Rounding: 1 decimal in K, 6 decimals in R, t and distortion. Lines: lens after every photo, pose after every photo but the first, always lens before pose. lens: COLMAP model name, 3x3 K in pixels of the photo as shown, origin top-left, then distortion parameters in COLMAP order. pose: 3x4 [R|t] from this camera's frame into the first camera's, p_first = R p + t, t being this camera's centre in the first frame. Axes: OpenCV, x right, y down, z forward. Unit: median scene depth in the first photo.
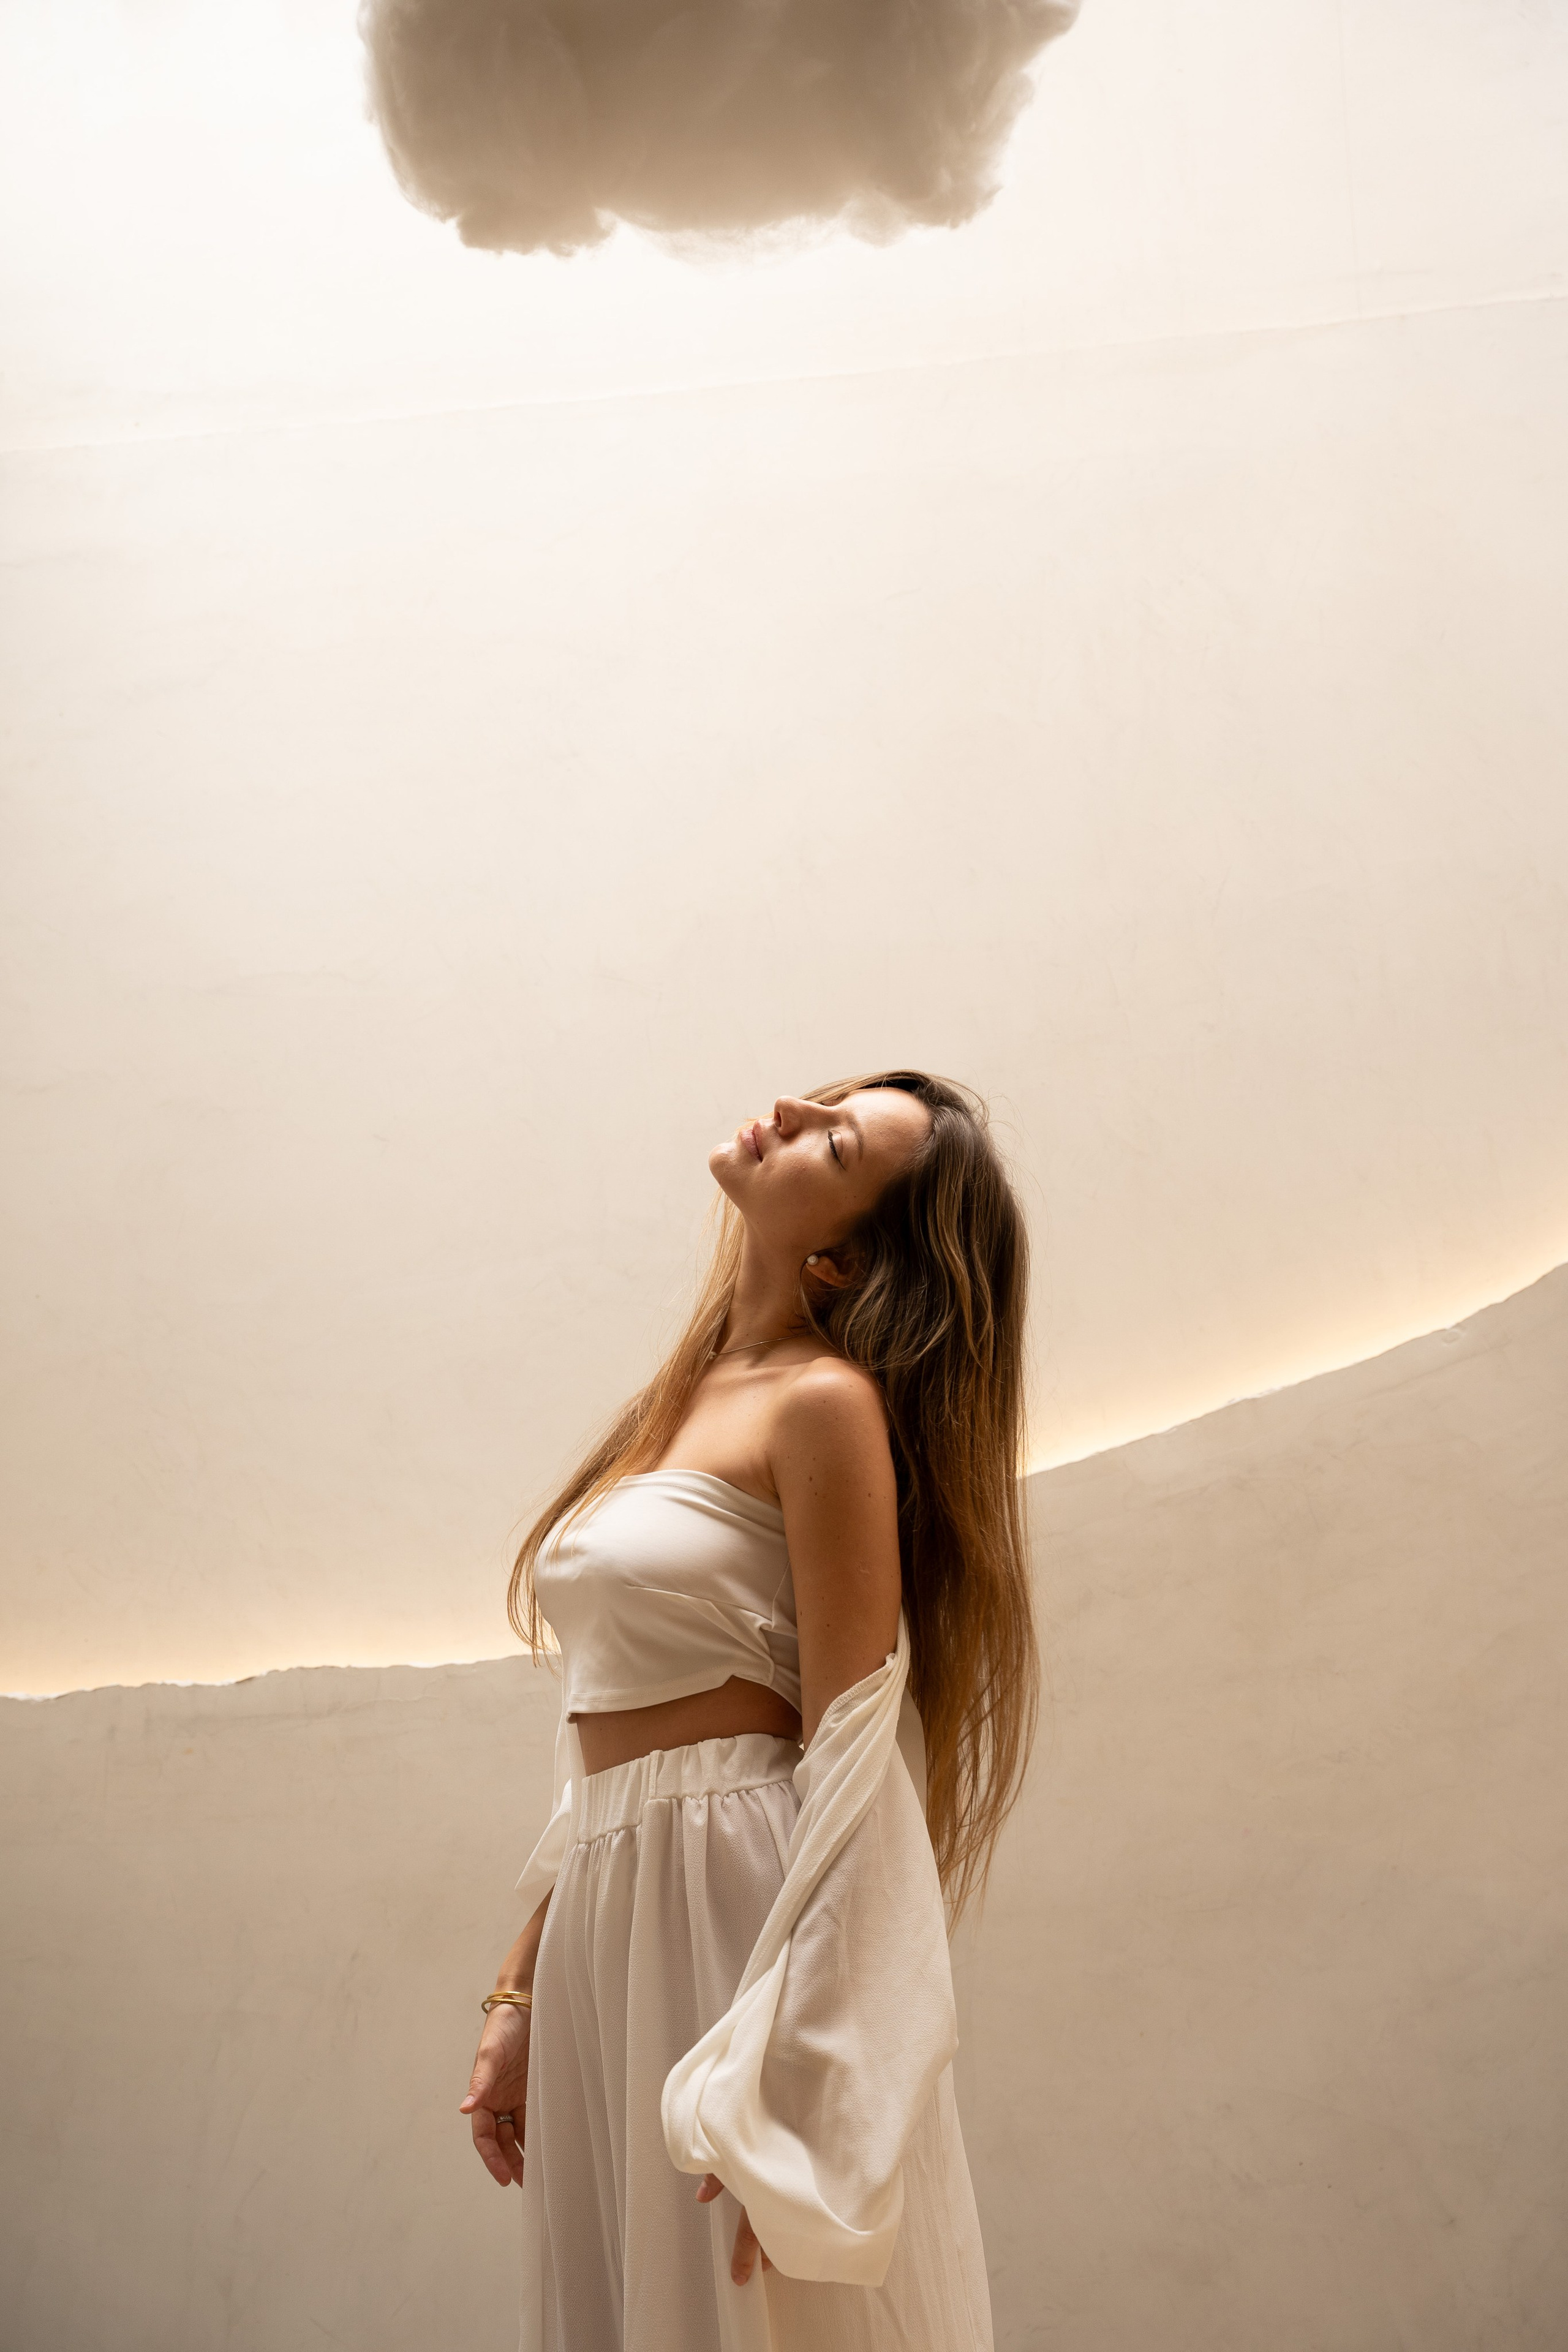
lens RADIAL K [[3167.9, 0, 771.4], [0, 3167.9, 1167.4], [0, 0, 1]] dist [0.138487, 0.000000]
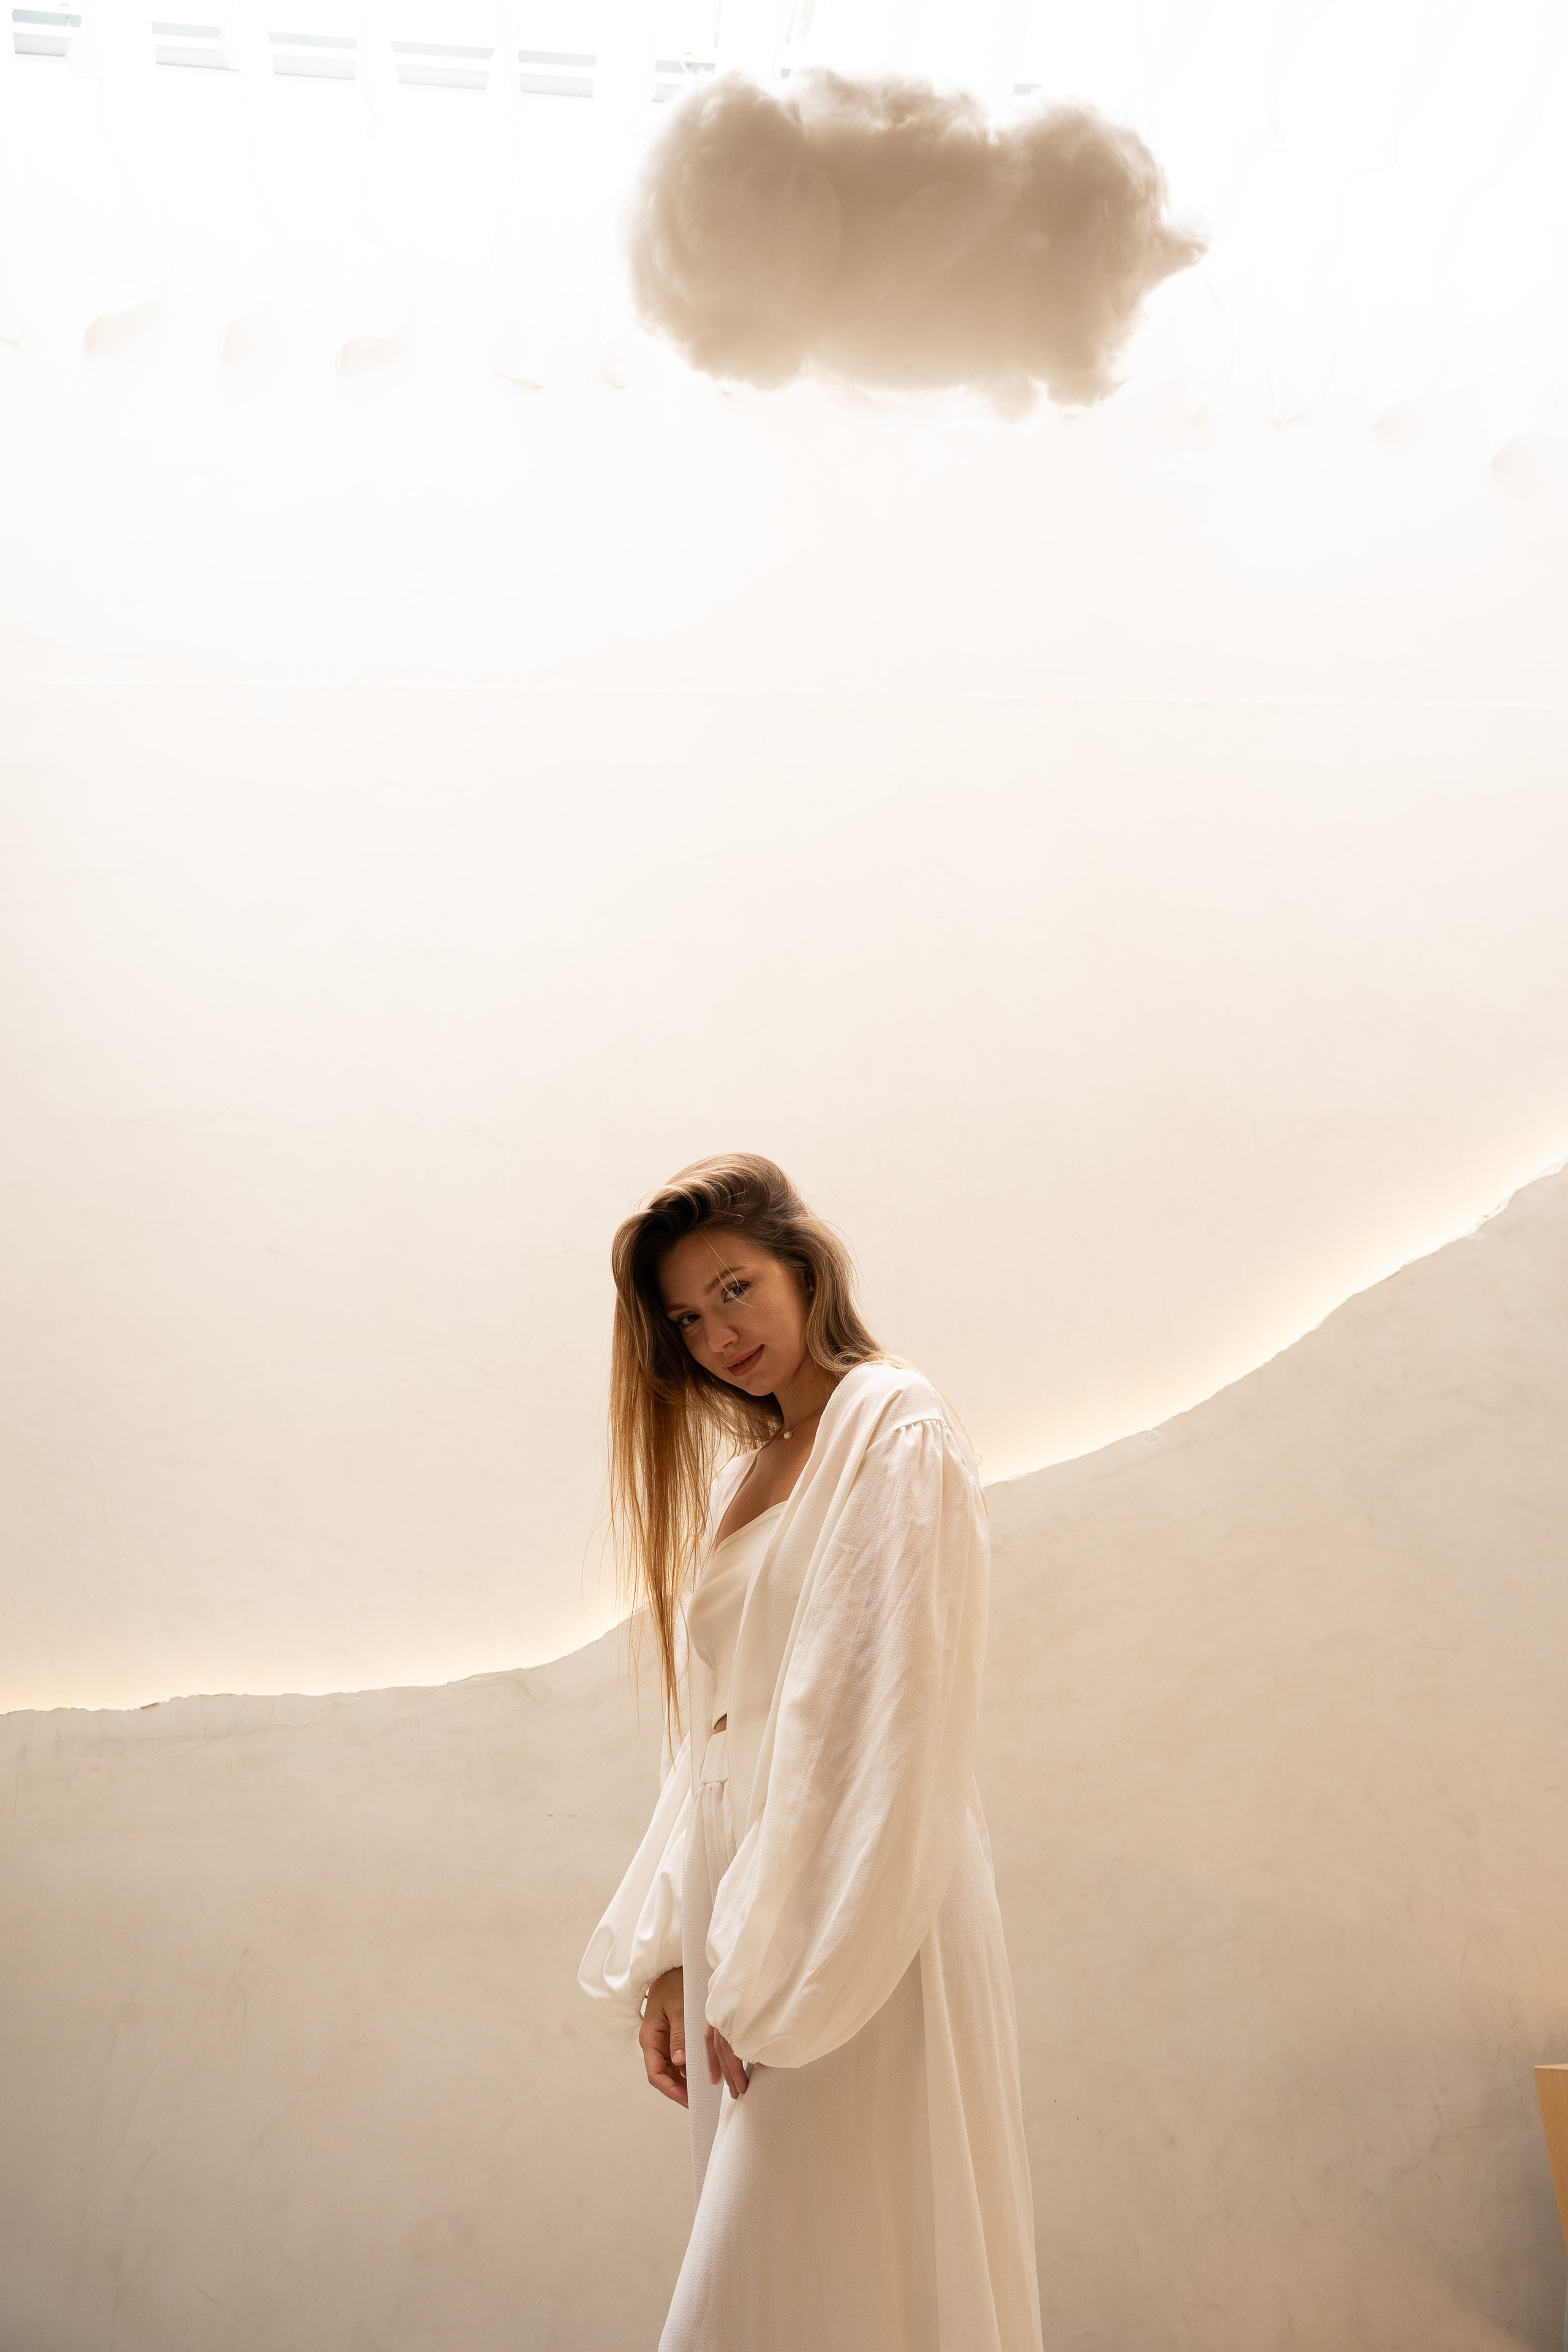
lens RADIAL K [[2297.2, 0, 772.9], [0, 2297.2, 1185.6], [0, 0, 1]] dist [0.003953, 0.000000]
pose [[0.962119, 0.070271, 0.263420, -0.180931], [-0.029955, 0.987609, -0.154049, 0.098264], [-0.270981, 0.140323, 0.952302, 0.143028]]
